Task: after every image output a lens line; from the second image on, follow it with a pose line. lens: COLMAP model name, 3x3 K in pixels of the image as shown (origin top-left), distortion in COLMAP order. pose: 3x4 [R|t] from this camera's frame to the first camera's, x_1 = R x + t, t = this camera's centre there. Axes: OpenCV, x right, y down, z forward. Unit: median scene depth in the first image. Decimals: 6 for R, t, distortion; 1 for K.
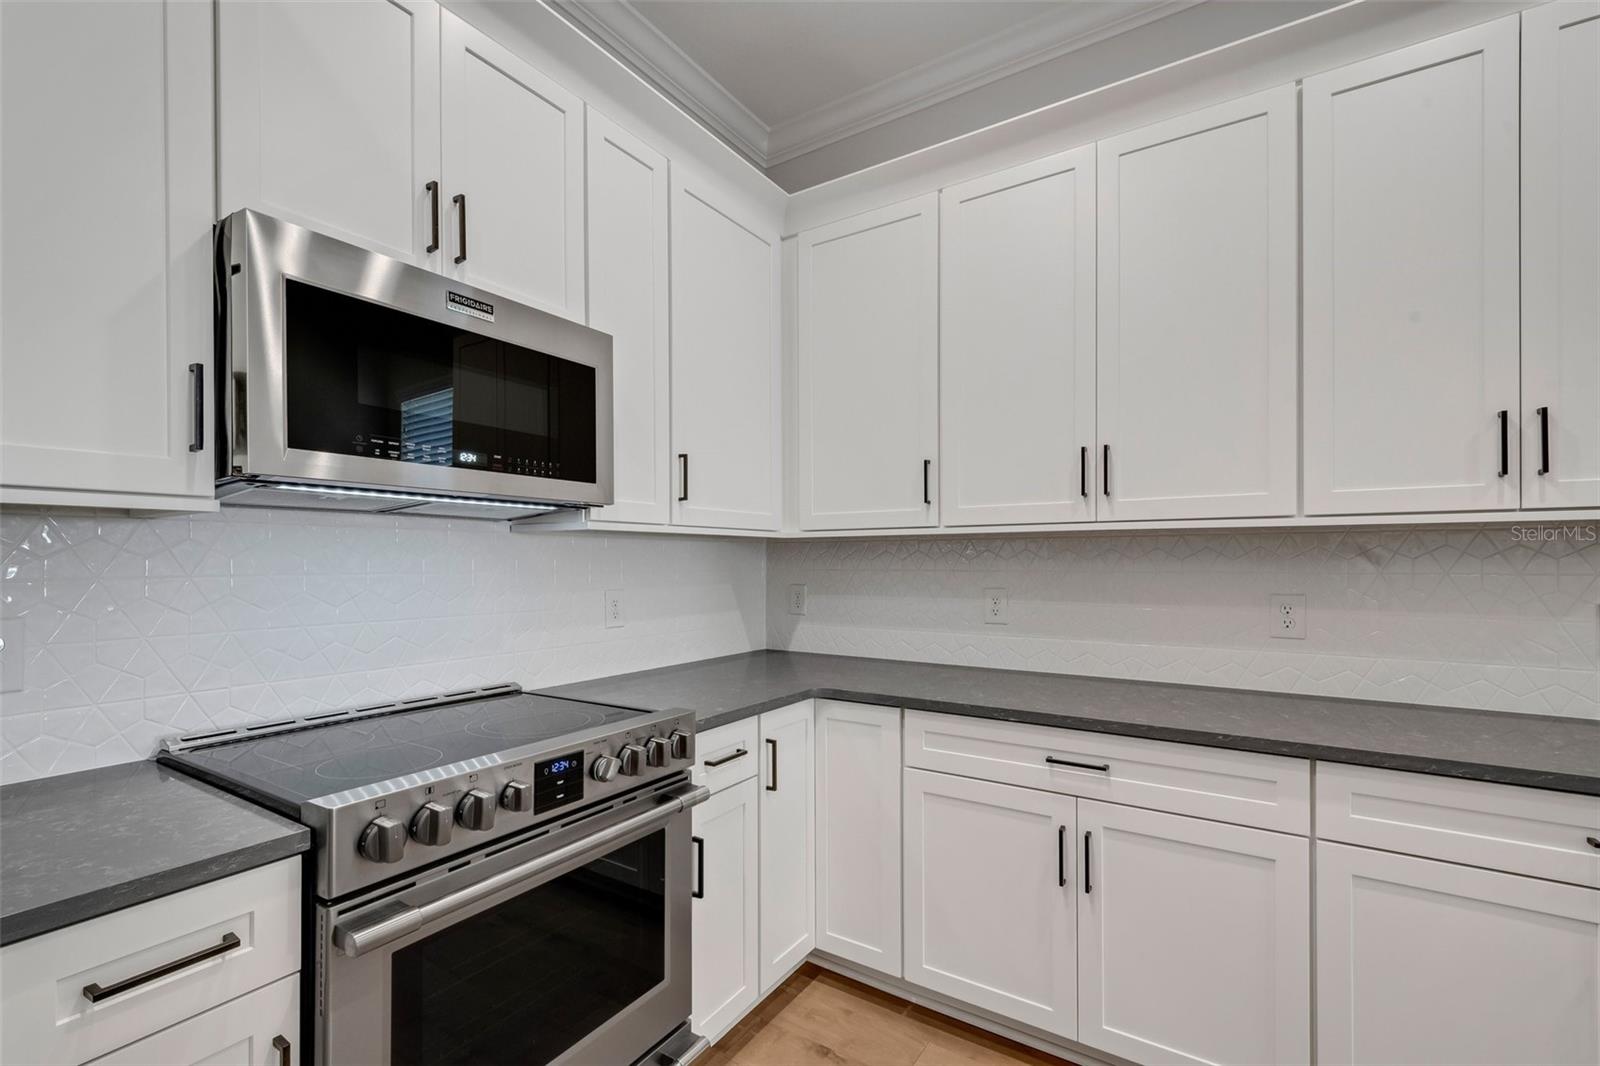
lens RADIAL K [[700.2, 0, 790.0], [0, 700.2, 558.5], [0, 0, 1]] dist [0.014936, -0.001905]
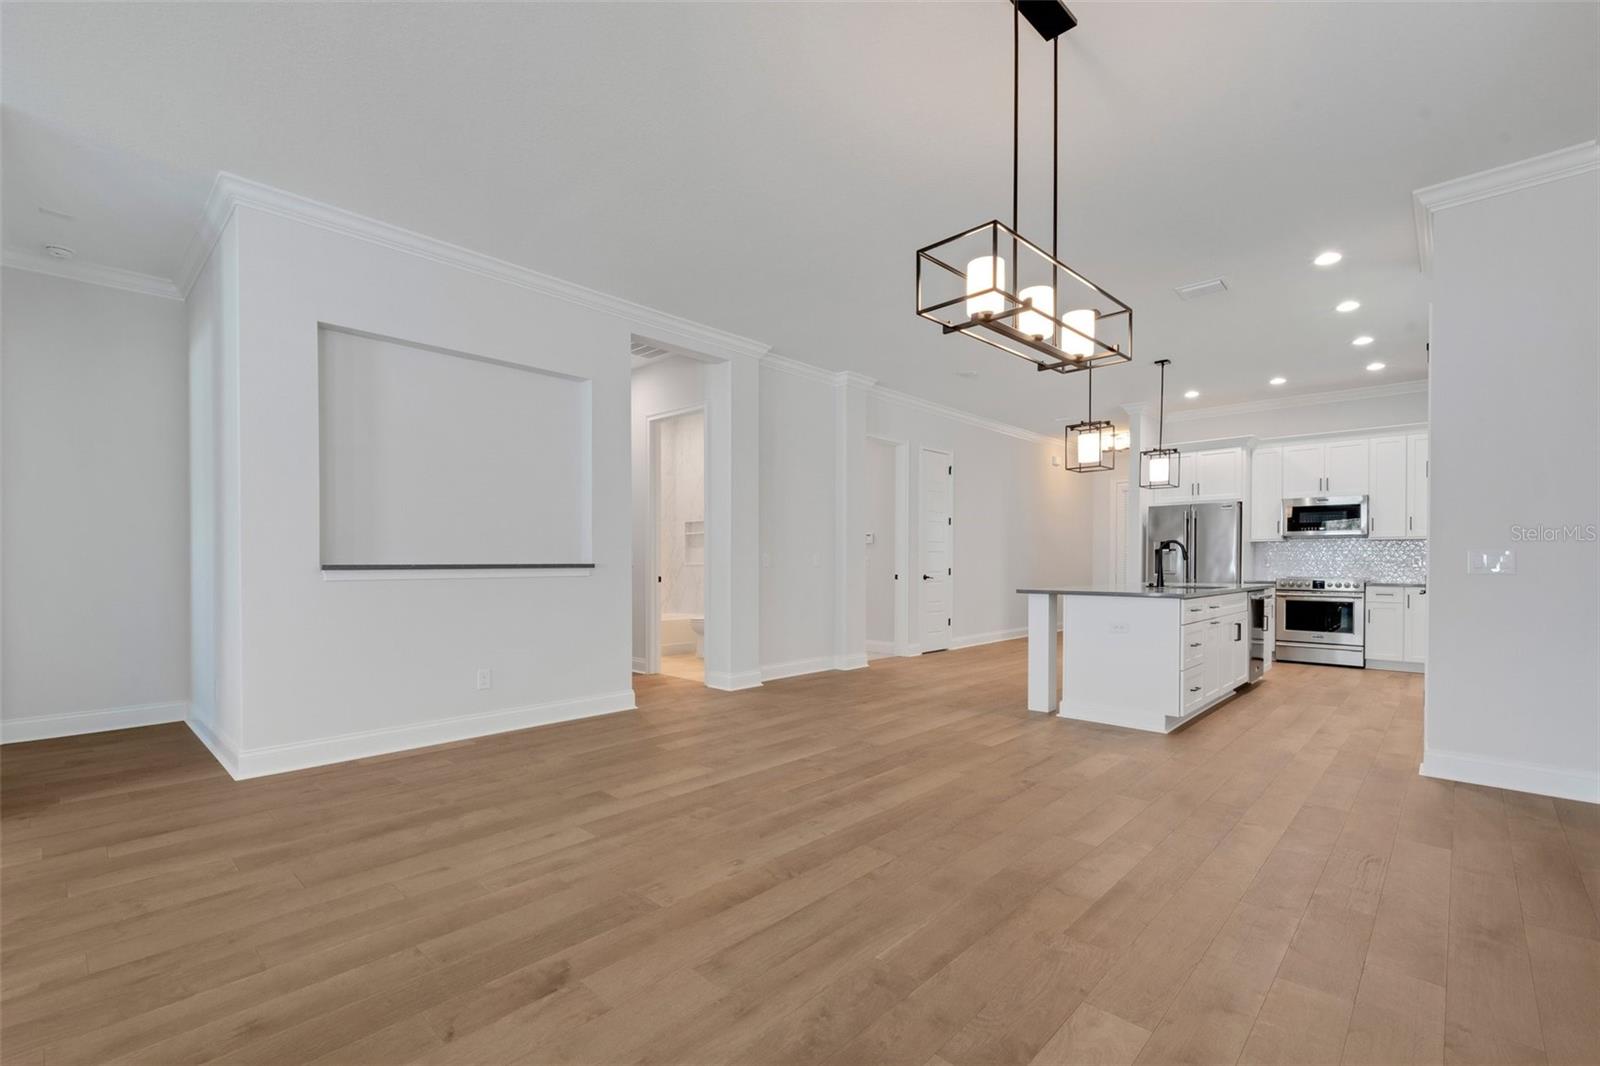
lens RADIAL K [[700.2, 0, 787.4], [0, 700.2, 569.4], [0, 0, 1]] dist [0.014936, -0.001905]
pose [[-0.173578, 0.014662, -0.984711, 4.734700], [-0.002622, 0.999879, 0.015351, 0.083502], [0.984817, 0.005247, -0.173519, -1.784985]]
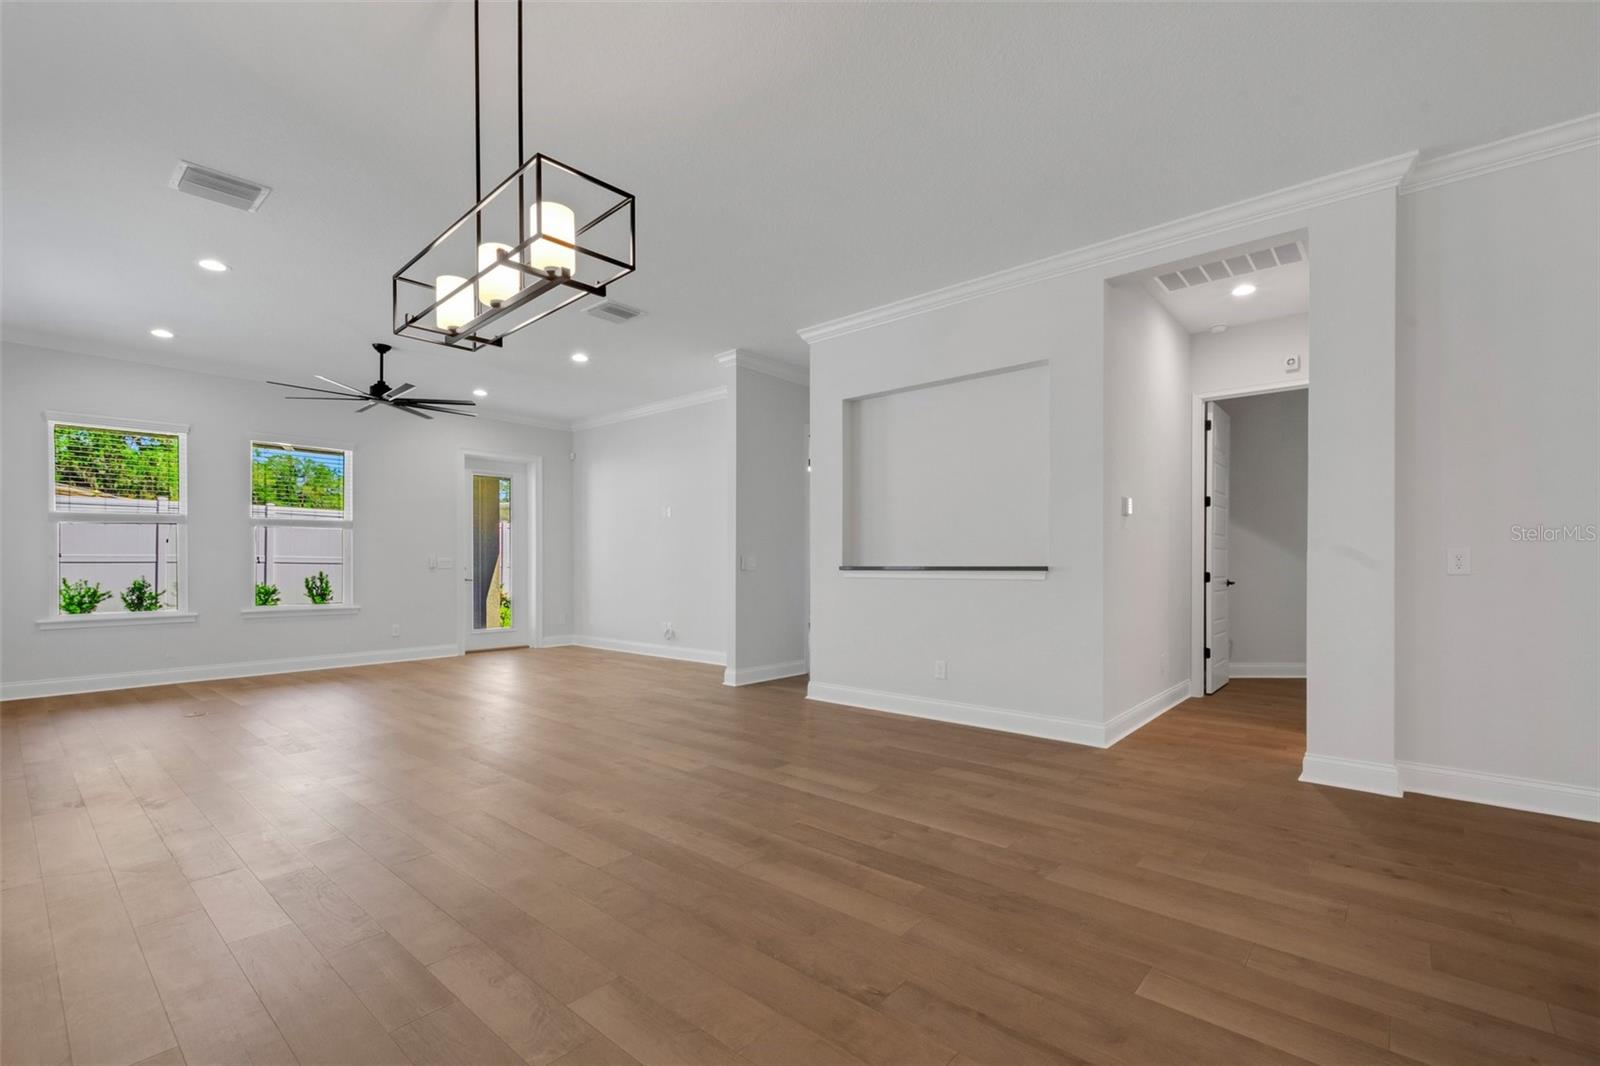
lens RADIAL K [[700.2, 0, 791.6], [0, 700.2, 565.3], [0, 0, 1]] dist [0.014936, -0.001905]
pose [[-0.990707, 0.004657, 0.135931, 2.540220], [0.005355, 0.999974, 0.004769, 0.086155], [-0.135905, 0.005453, -0.990707, -0.366449]]
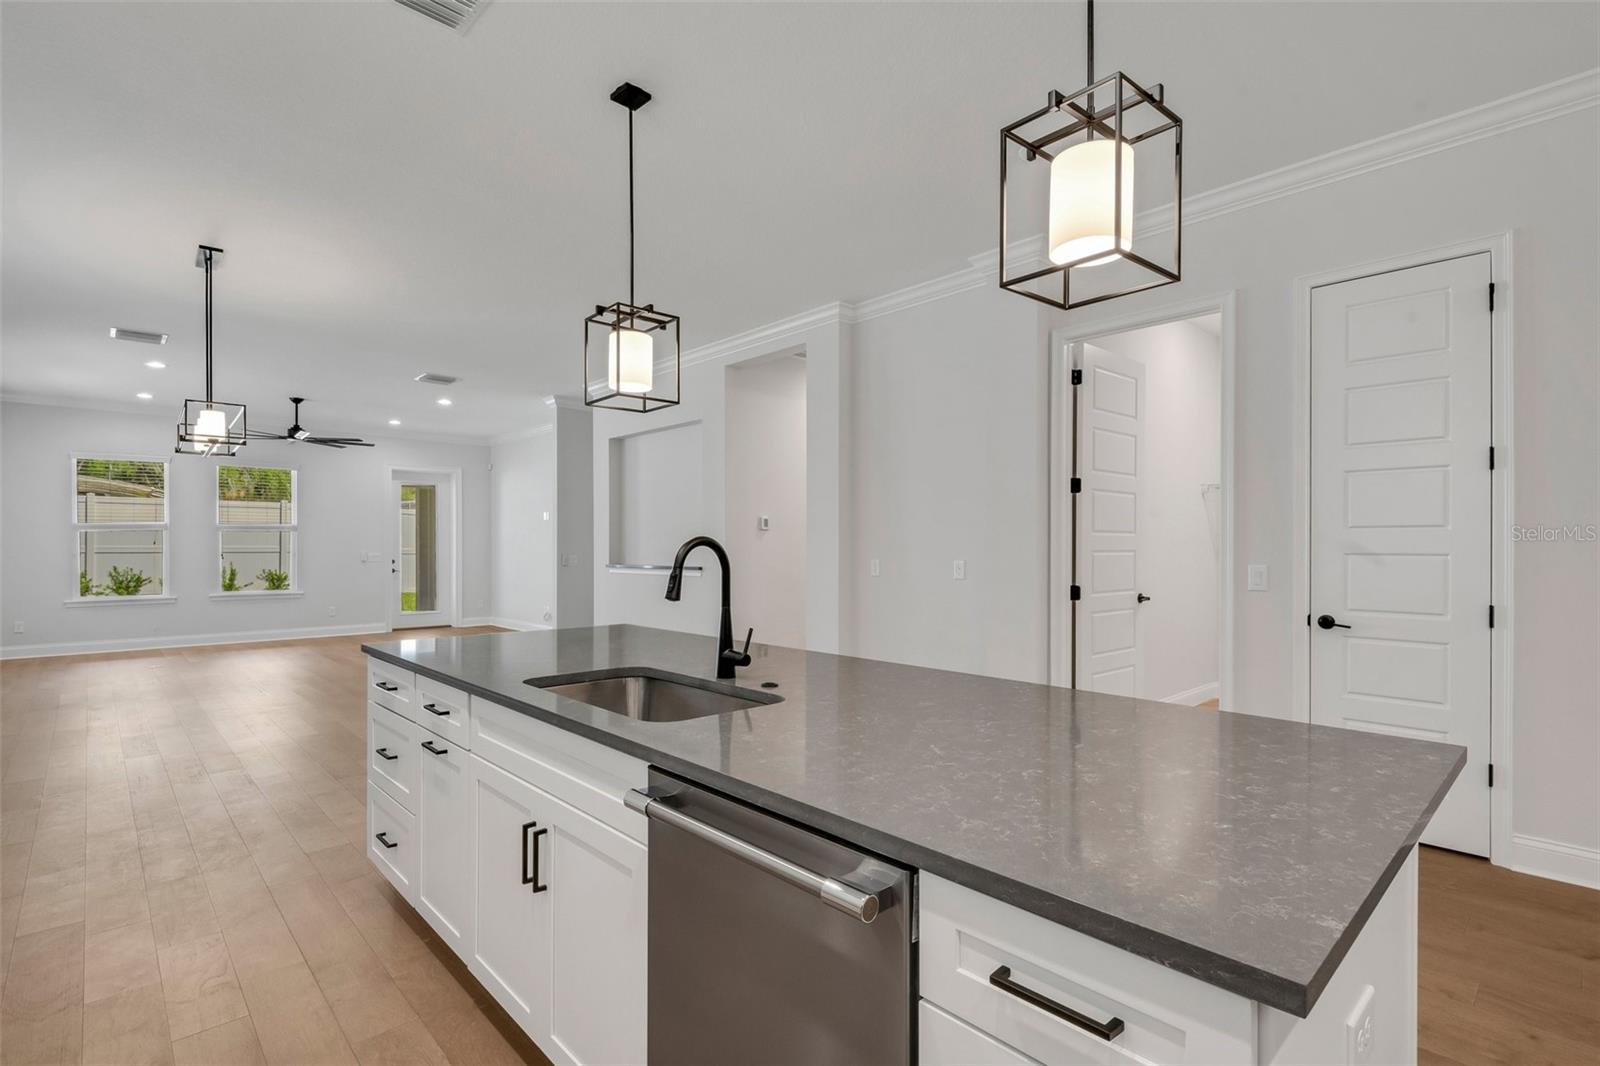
lens RADIAL K [[750.6, 0, 805.8], [0, 750.6, 546.8], [0, 0, 1]] dist [-0.000553, -0.000634]
pose [[-0.976098, 0.004730, 0.217280, 0.515685], [0.005270, 0.999984, 0.001906, -0.002595], [-0.217267, 0.003006, -0.976108, 0.649309]]
